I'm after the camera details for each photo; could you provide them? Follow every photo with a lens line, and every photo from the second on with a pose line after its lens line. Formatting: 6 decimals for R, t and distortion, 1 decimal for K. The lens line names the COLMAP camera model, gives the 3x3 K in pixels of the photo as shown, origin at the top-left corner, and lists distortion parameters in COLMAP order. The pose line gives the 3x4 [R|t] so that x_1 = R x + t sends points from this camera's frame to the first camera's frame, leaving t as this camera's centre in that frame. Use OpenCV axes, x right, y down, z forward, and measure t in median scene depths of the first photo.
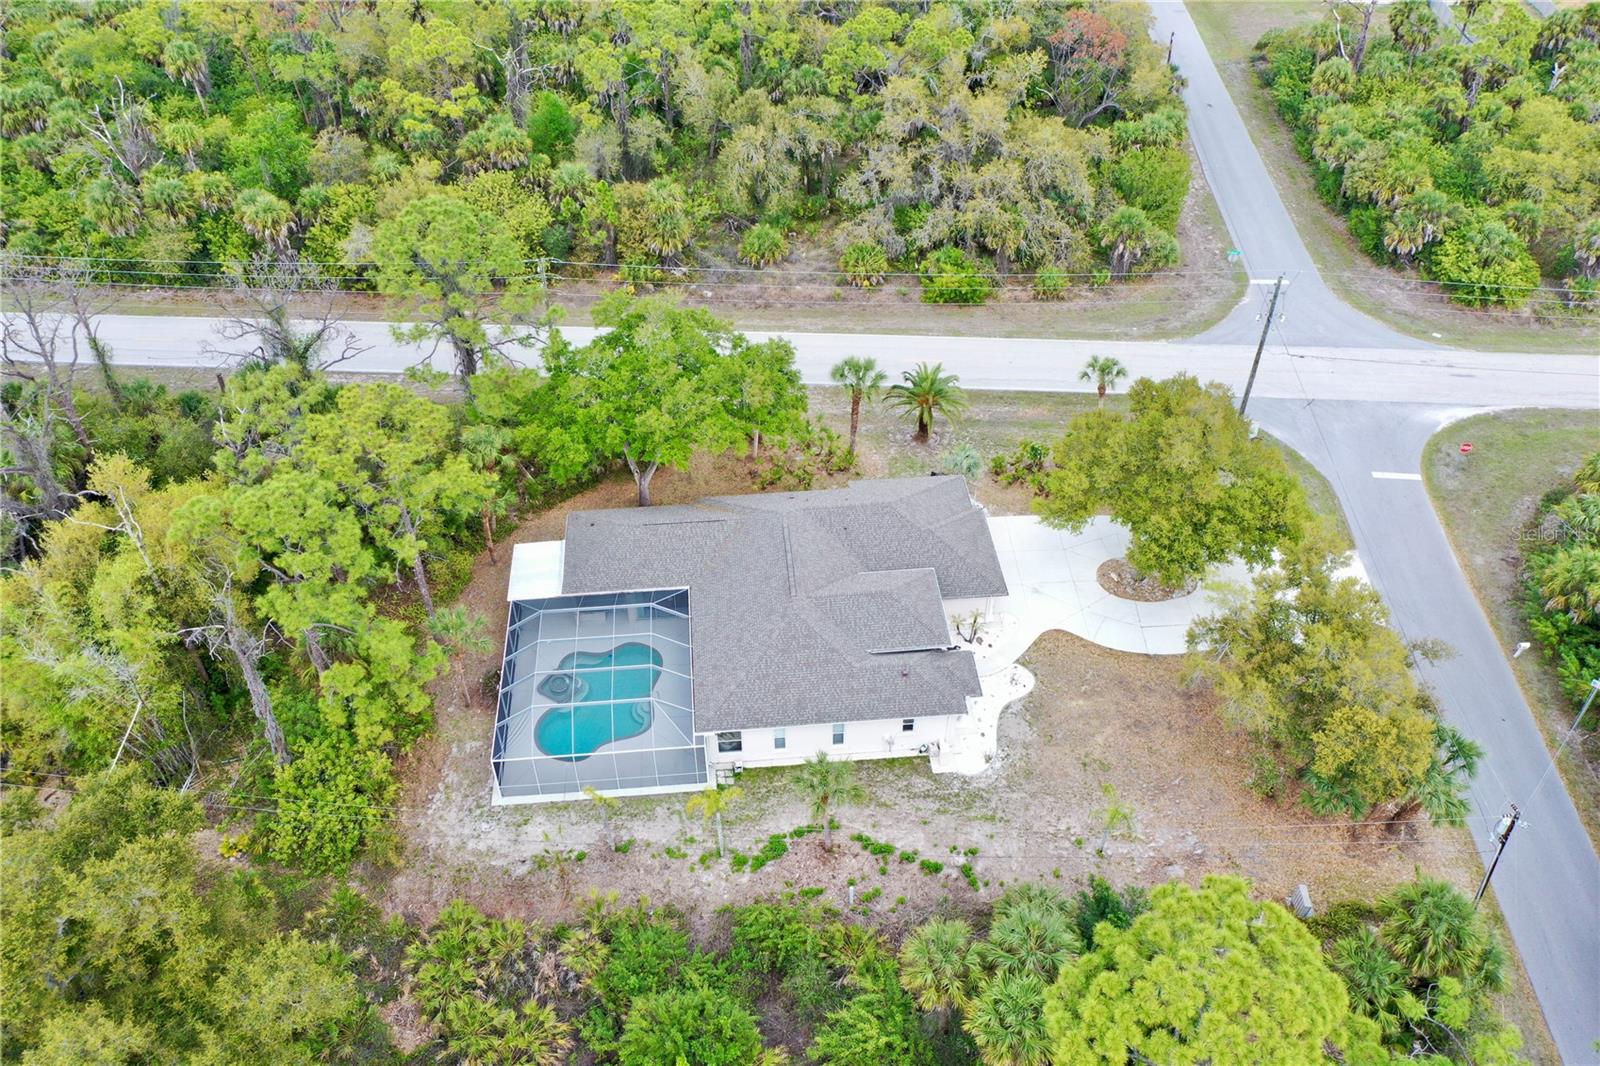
lens RADIAL K [[1258.9, 0, 803.4], [0, 1258.9, 527.7], [0, 0, 1]] dist [-0.009578, 0.005751]
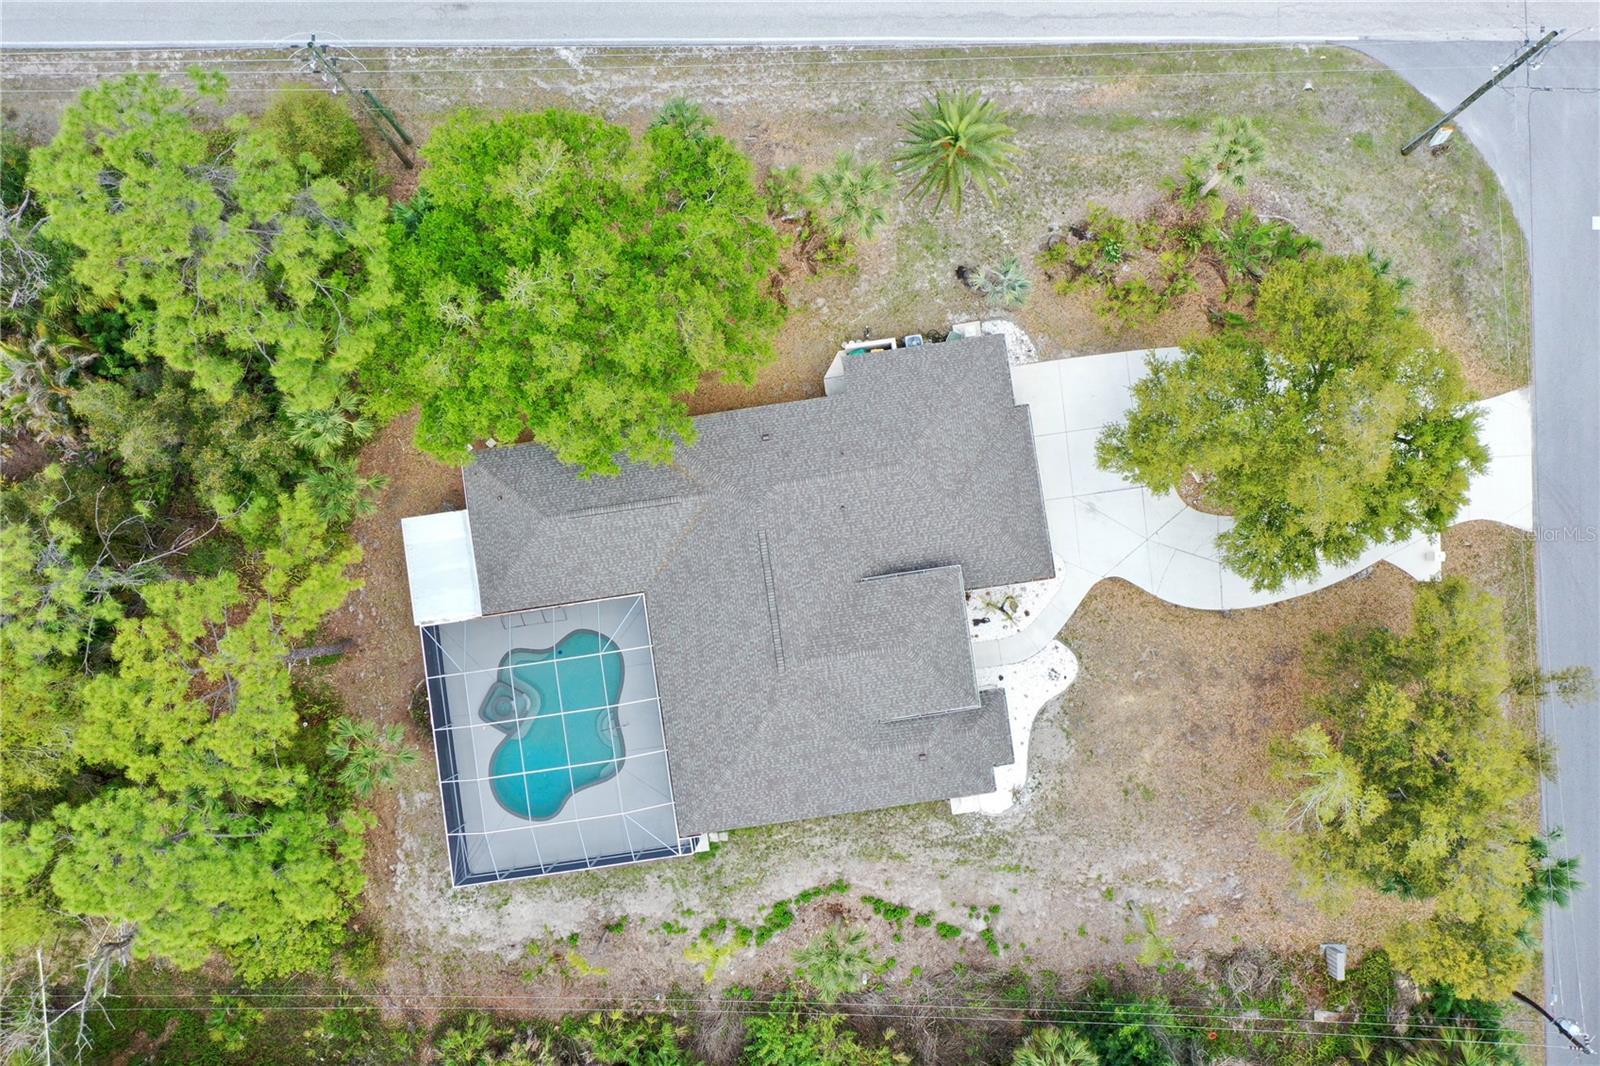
lens RADIAL K [[1364.6, 0, 801.9], [0, 1364.6, 530.0], [0, 0, 1]] dist [-0.010063, 0.011793]
pose [[0.998309, -0.057155, -0.010640, 0.019195], [0.047406, 0.694344, 0.718080, -0.629089], [-0.033654, -0.717370, 0.695879, 0.479513]]
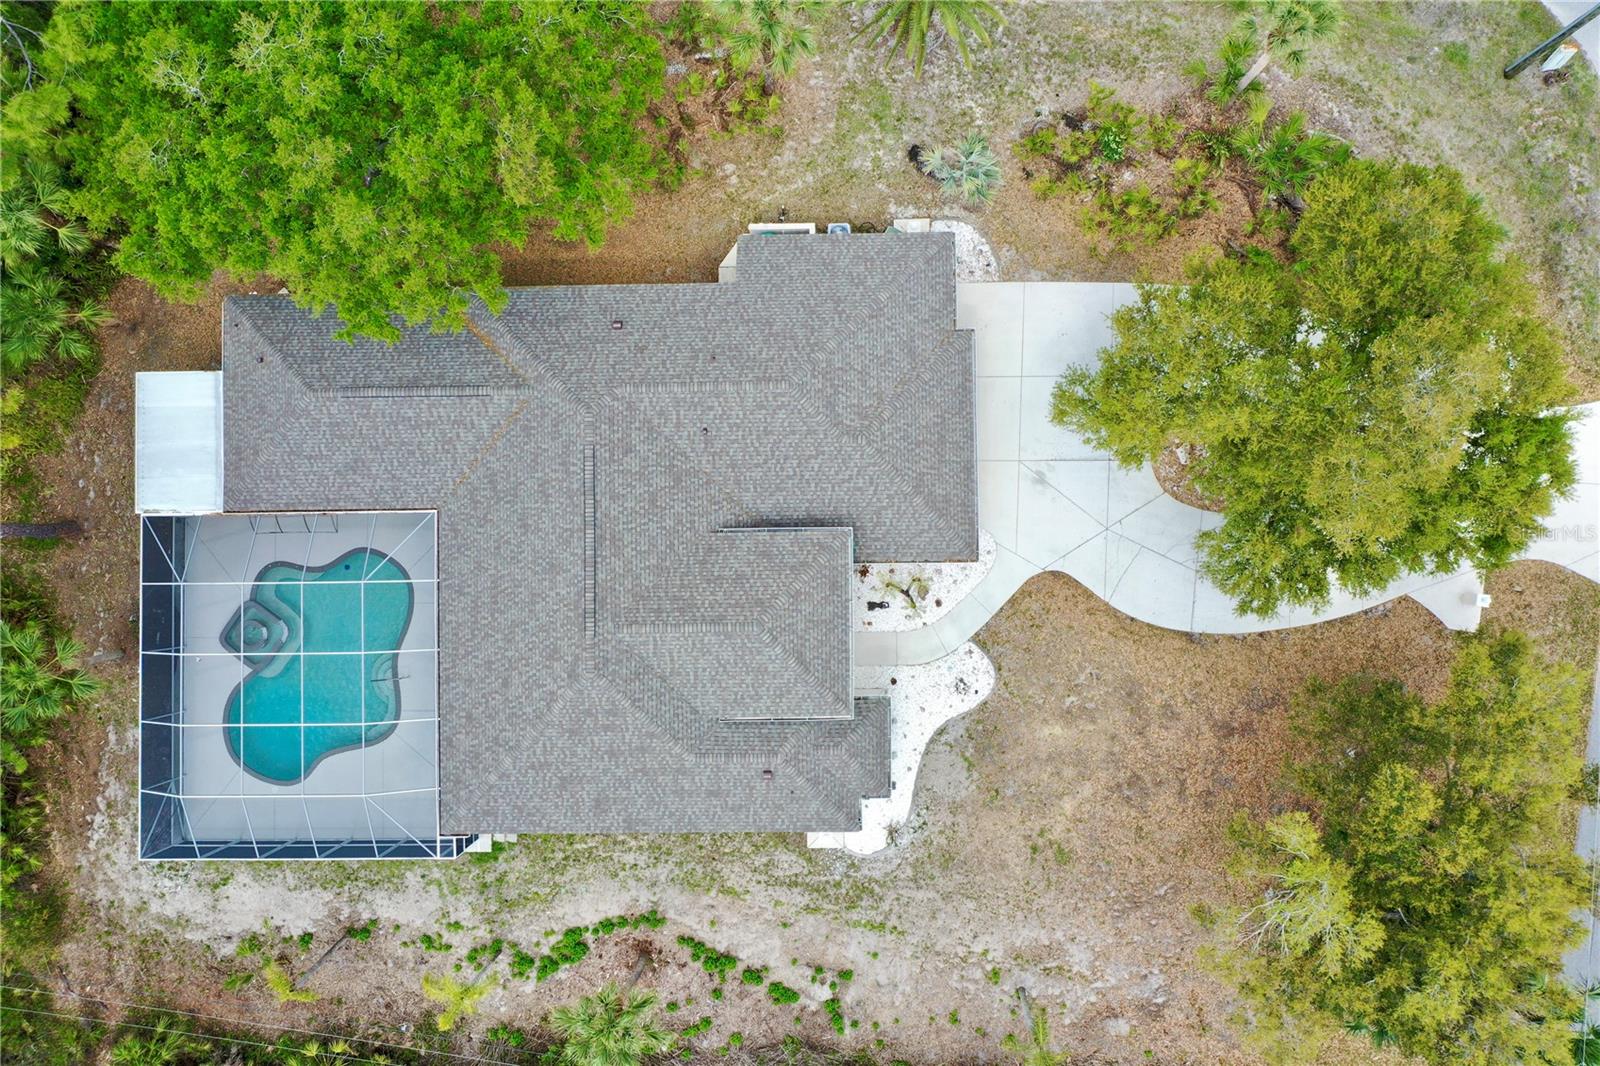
lens RADIAL K [[1258.9, 0, 800.6], [0, 1258.9, 529.0], [0, 0, 1]] dist [-0.009578, 0.005751]
pose [[0.997086, 0.074485, -0.016454, 0.096910], [-0.038347, 0.675907, 0.735989, -0.419238], [0.065941, -0.733213, 0.676794, 0.661698]]
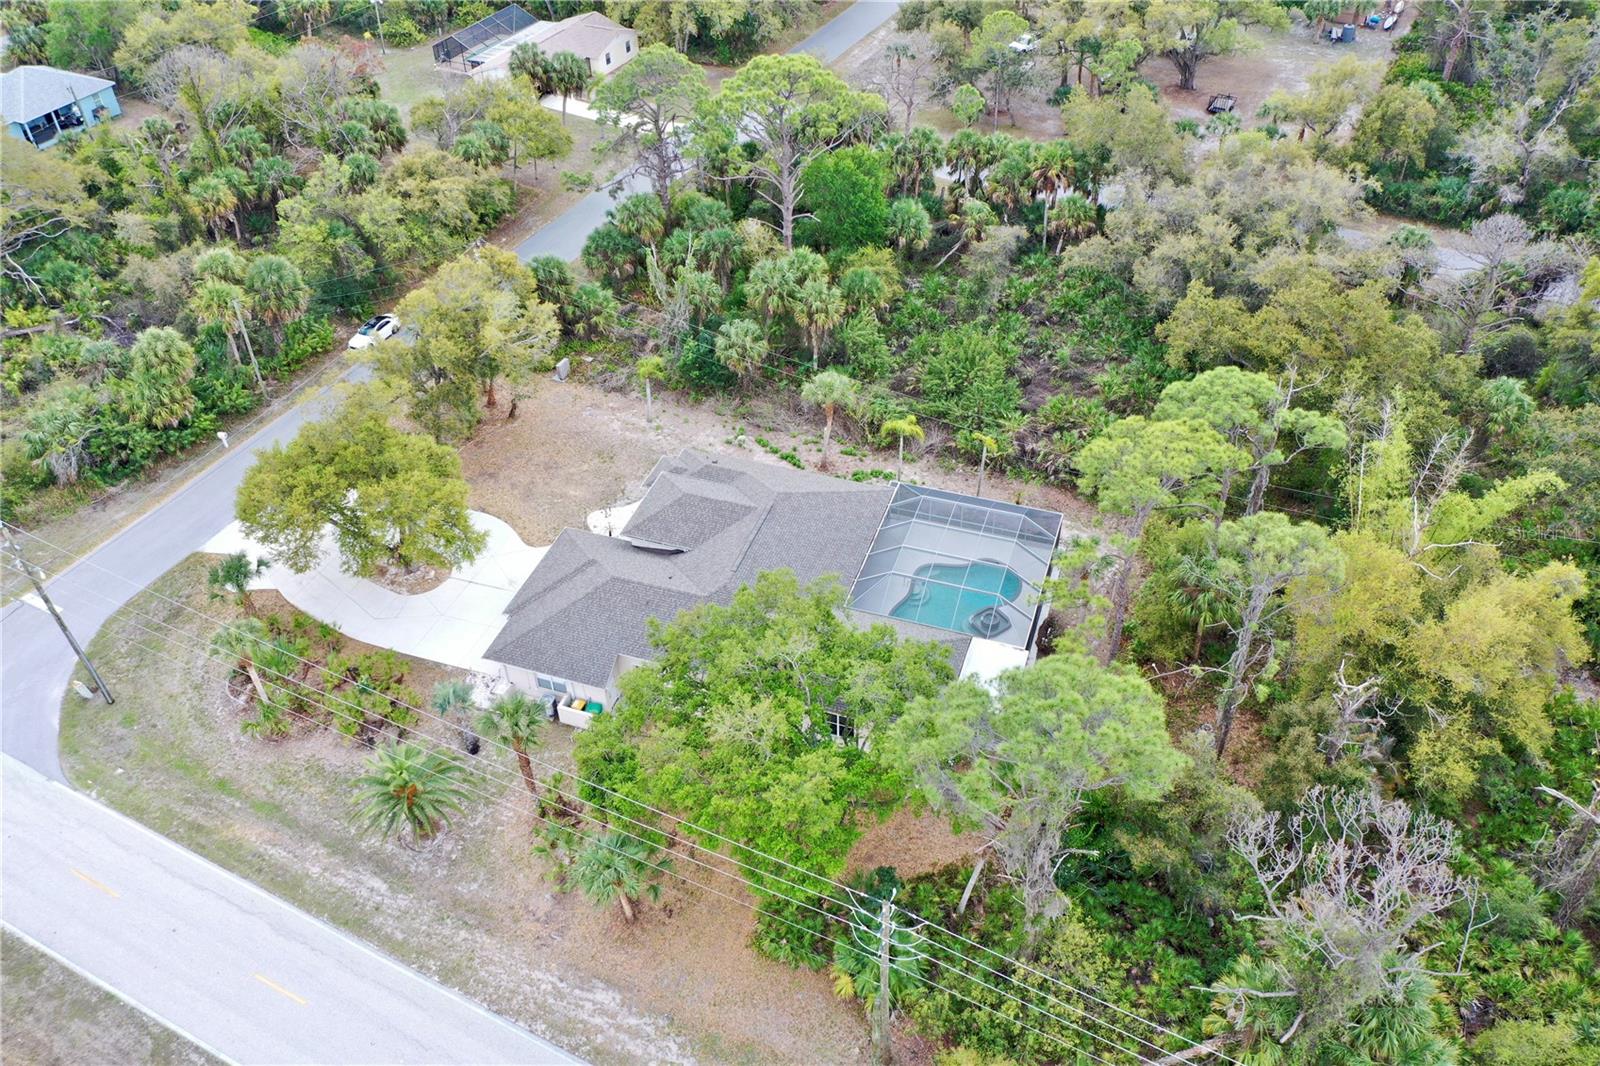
lens RADIAL K [[1258.9, 0, 807.3], [0, 1258.9, 533.7], [0, 0, 1]] dist [-0.009578, 0.005751]
pose [[-0.914772, -0.245969, 0.320456, -0.393343], [0.283576, 0.173980, 0.943035, -0.960149], [-0.287710, 0.953536, -0.089401, 1.133222]]
